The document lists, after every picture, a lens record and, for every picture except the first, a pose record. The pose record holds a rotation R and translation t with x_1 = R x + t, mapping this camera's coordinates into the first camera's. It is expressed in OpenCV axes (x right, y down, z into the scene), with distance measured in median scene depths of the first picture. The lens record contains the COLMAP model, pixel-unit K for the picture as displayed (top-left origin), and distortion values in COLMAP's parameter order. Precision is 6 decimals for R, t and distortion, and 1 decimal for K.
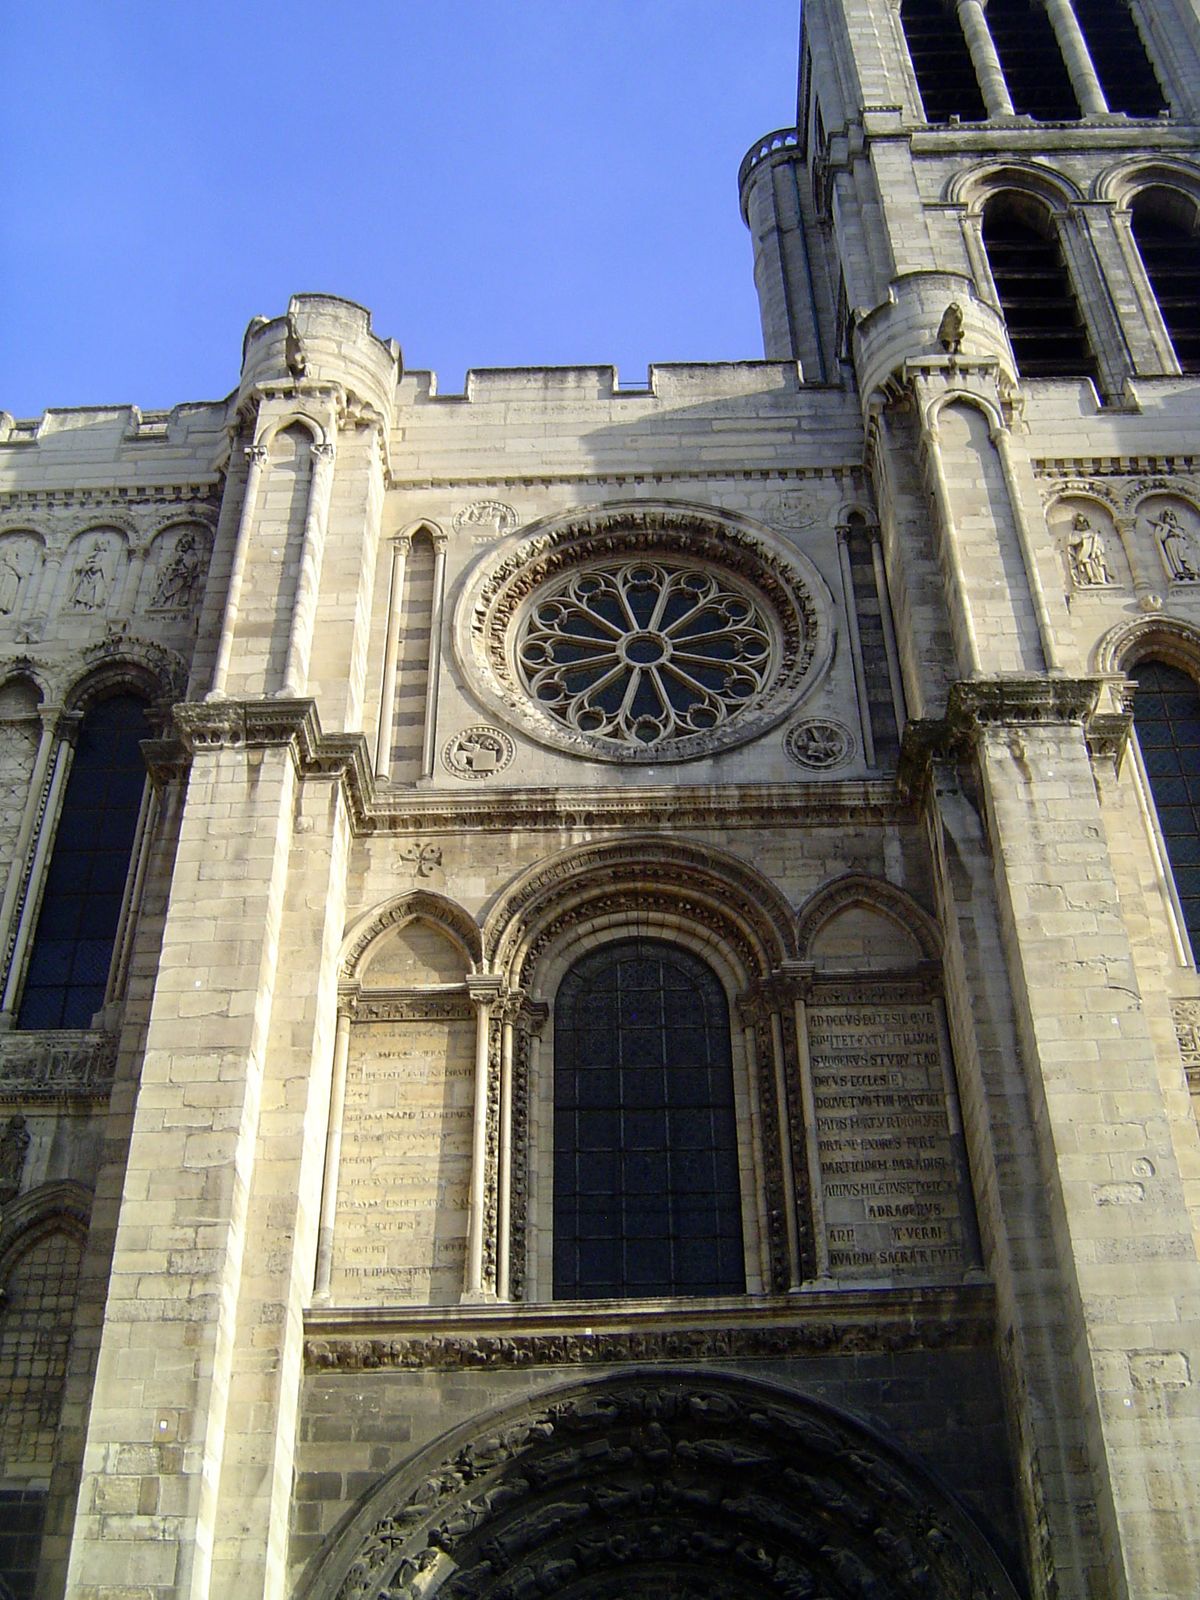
lens RADIAL K [[1853.3, 0, 600.0], [0, 1853.3, 800.0], [0, 0, 1]] dist [-0.122566, -0.029066]
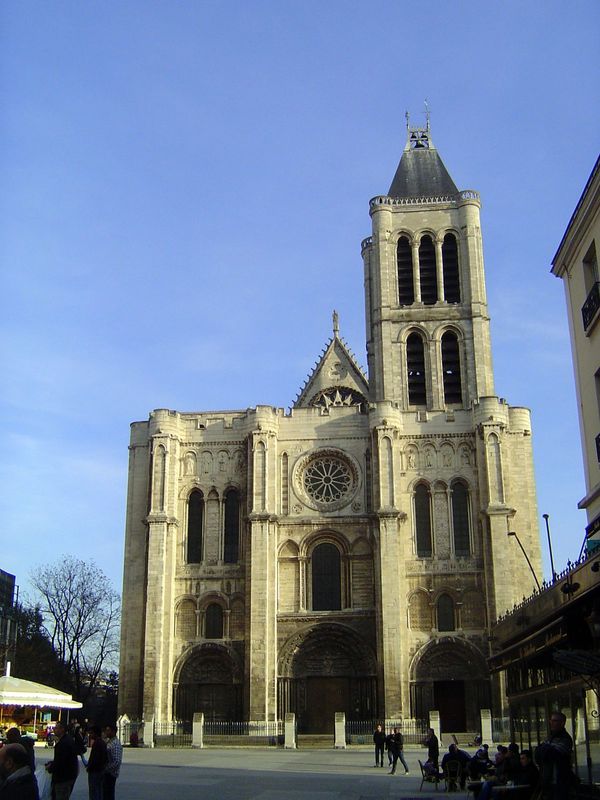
lens RADIAL K [[926.6, 0, 300.0], [0, 926.6, 400.0], [0, 0, 1]] dist [-0.122566, -0.029066]
pose [[0.998179, -0.016398, -0.058058, 0.112173], [0.034240, 0.946326, 0.321396, -1.251838], [0.049672, -0.322798, 0.945163, -1.582981]]
